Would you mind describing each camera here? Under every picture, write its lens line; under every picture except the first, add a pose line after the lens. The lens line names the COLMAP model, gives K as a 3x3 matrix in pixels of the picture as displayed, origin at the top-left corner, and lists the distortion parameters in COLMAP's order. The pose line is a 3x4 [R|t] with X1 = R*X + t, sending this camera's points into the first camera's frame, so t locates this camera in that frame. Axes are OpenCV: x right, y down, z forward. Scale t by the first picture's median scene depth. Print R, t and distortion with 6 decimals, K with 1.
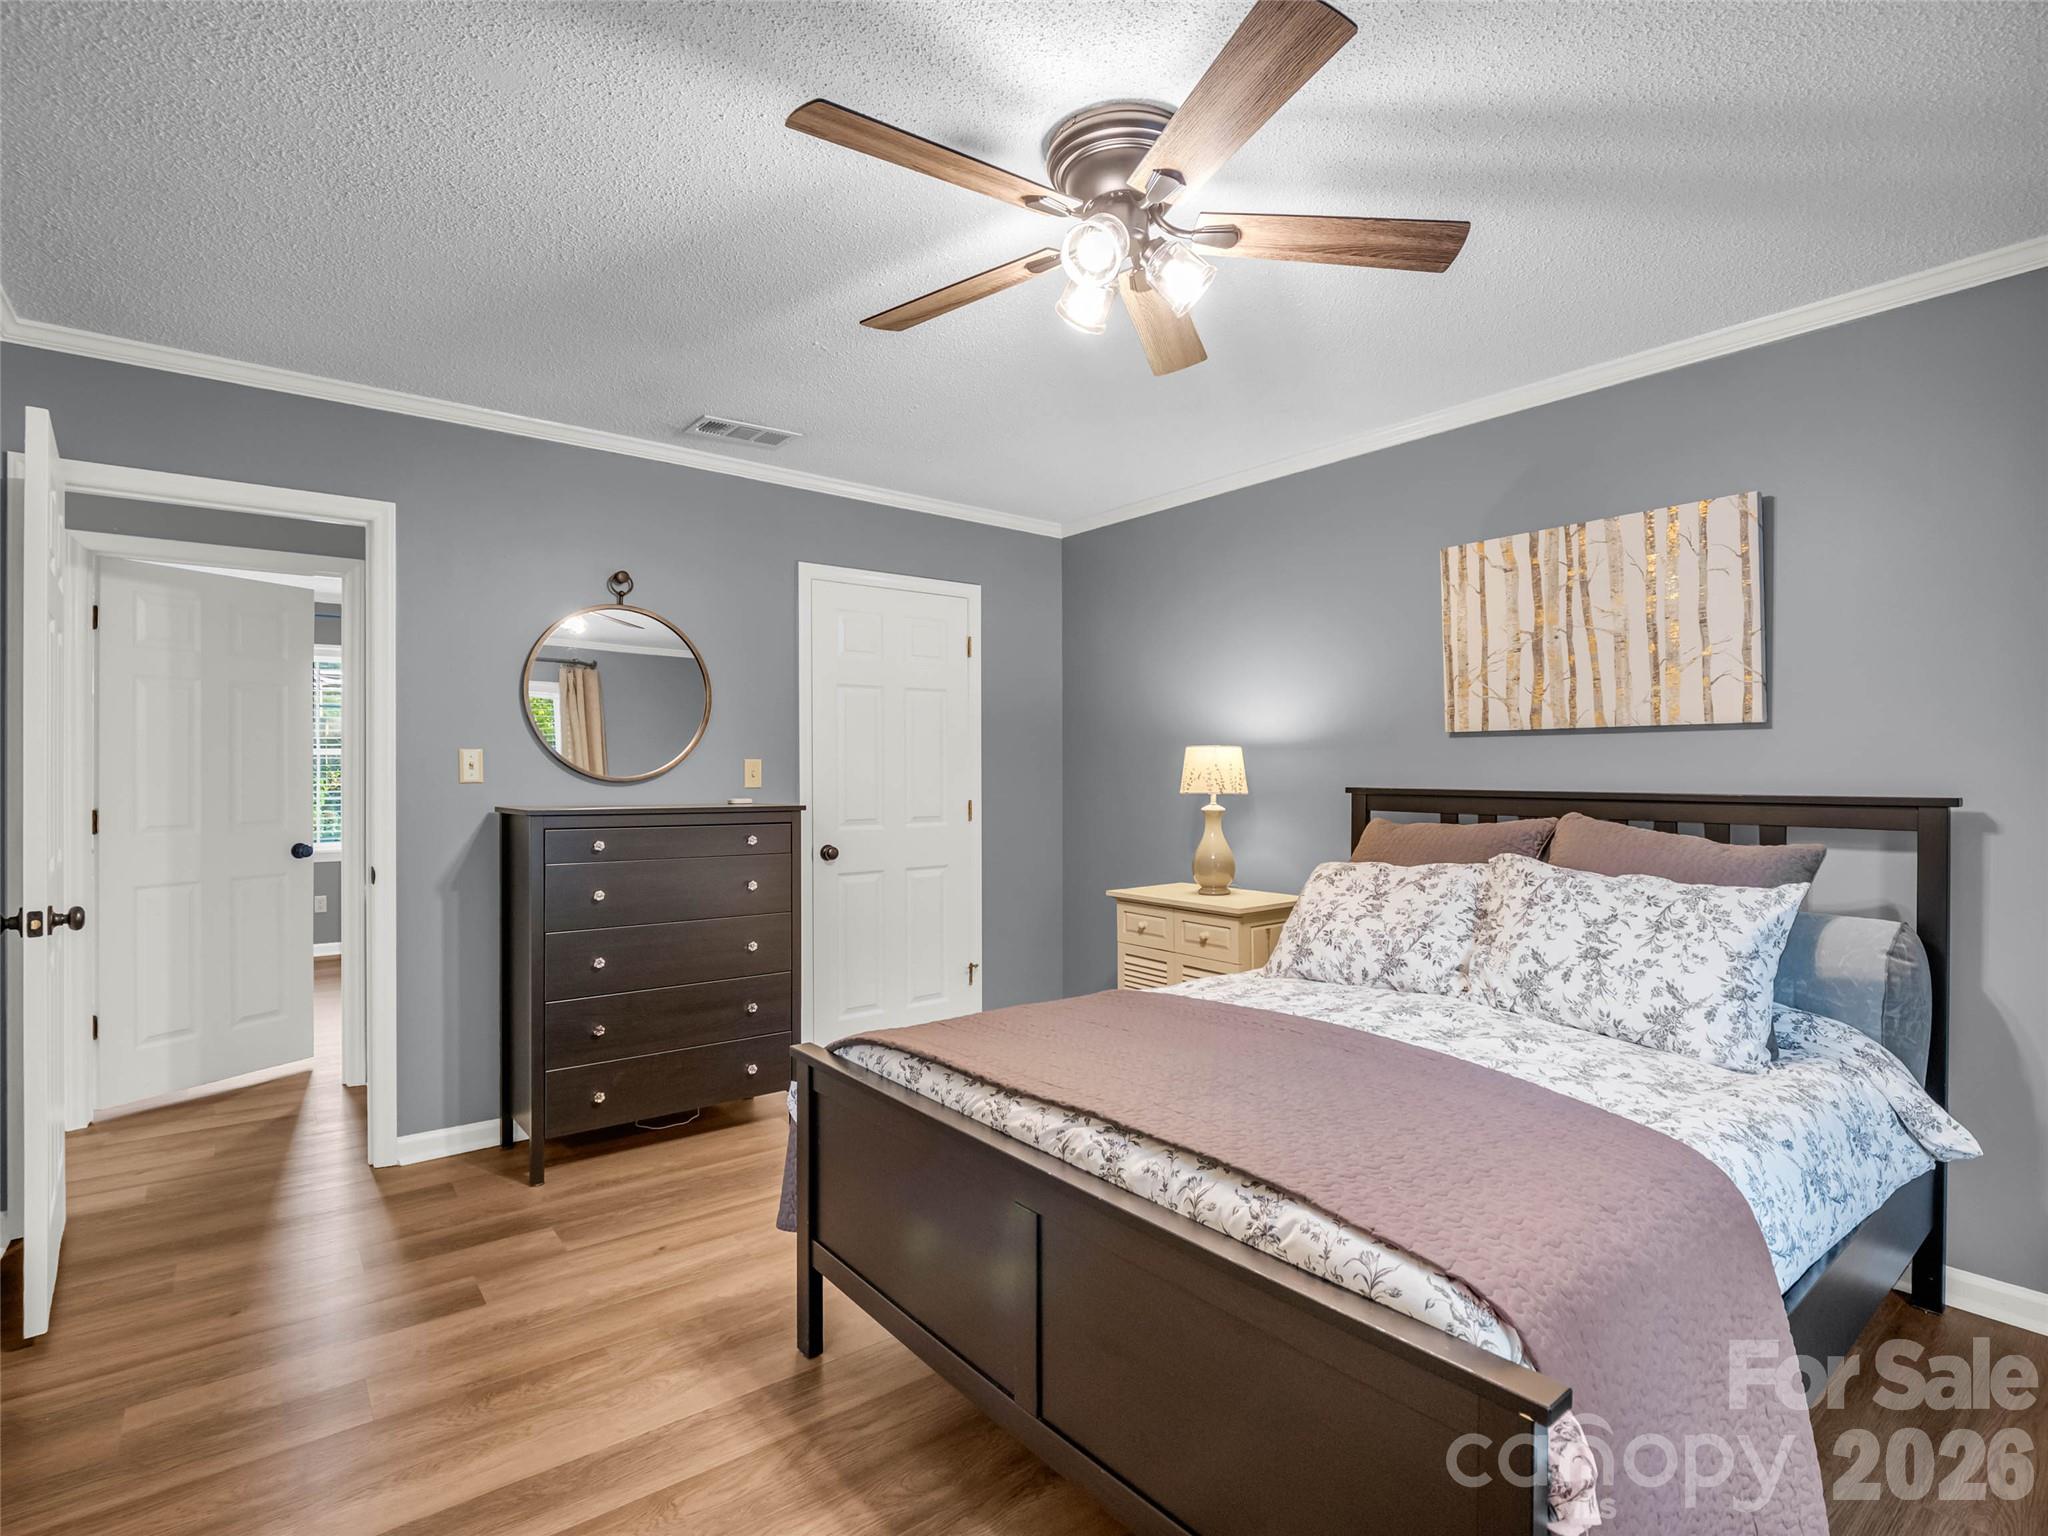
lens RADIAL K [[1012.5, 0, 1037.8], [0, 1012.5, 768.0], [0, 0, 1]] dist [0.001518, -0.000660]
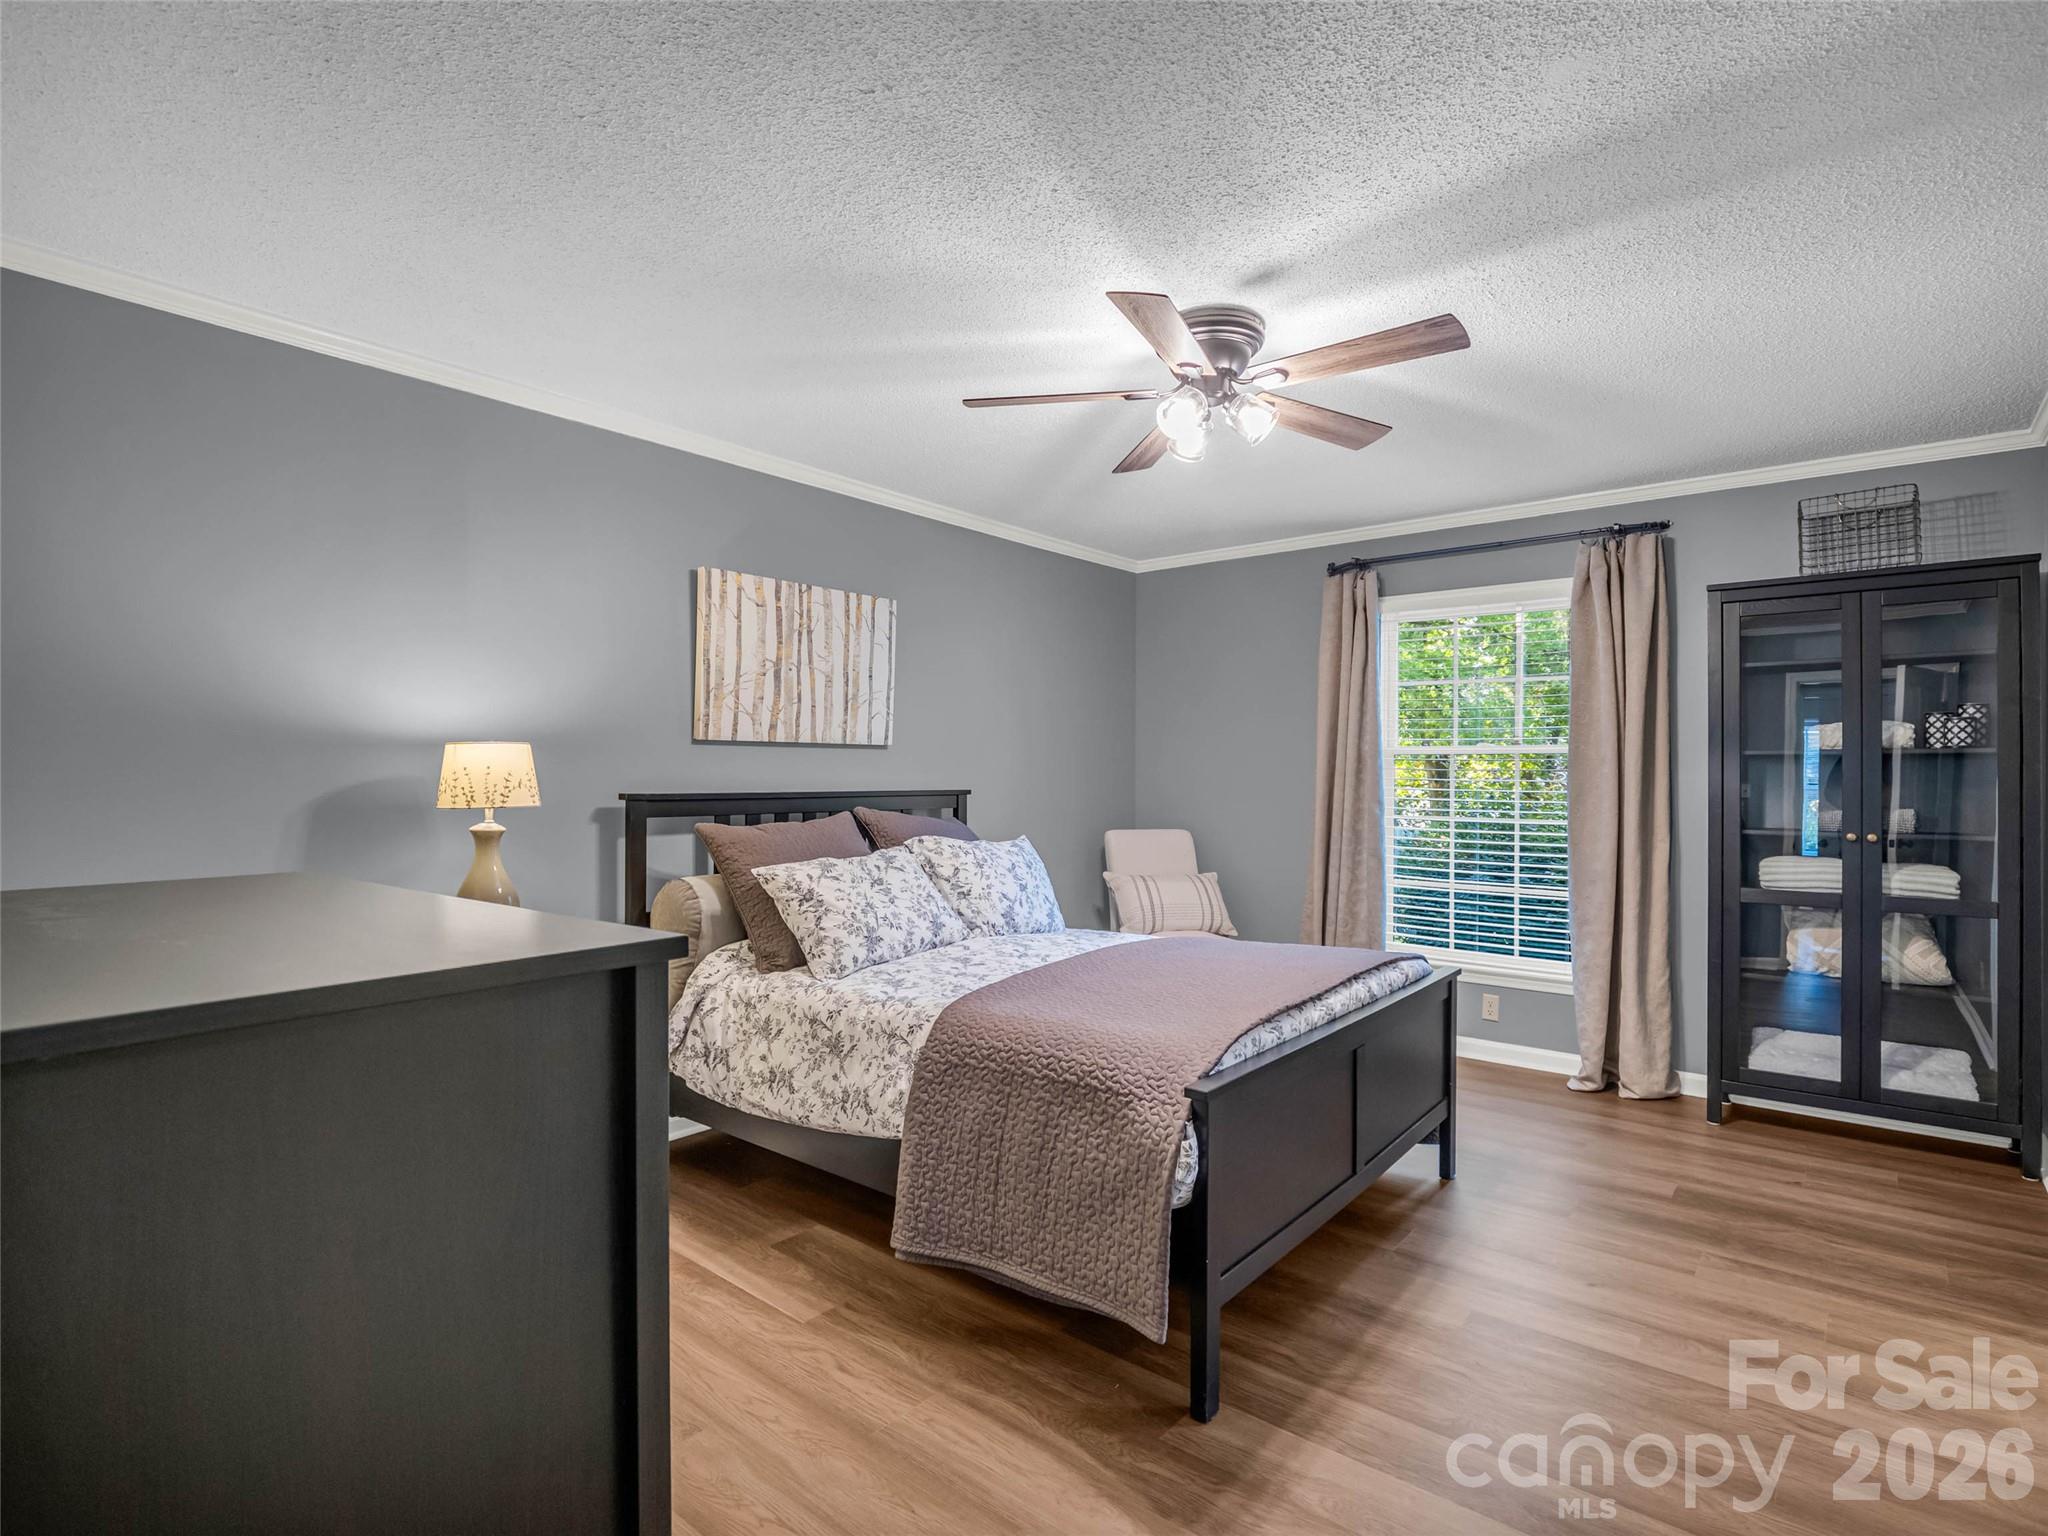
lens RADIAL K [[1012.5, 0, 1037.8], [0, 1012.5, 768.0], [0, 0, 1]] dist [0.001518, -0.000660]
pose [[-0.204285, 0.004517, 0.978901, -0.778599], [-0.006006, 0.999965, -0.005868, -0.001281], [-0.978893, -0.007078, -0.204251, 0.954392]]
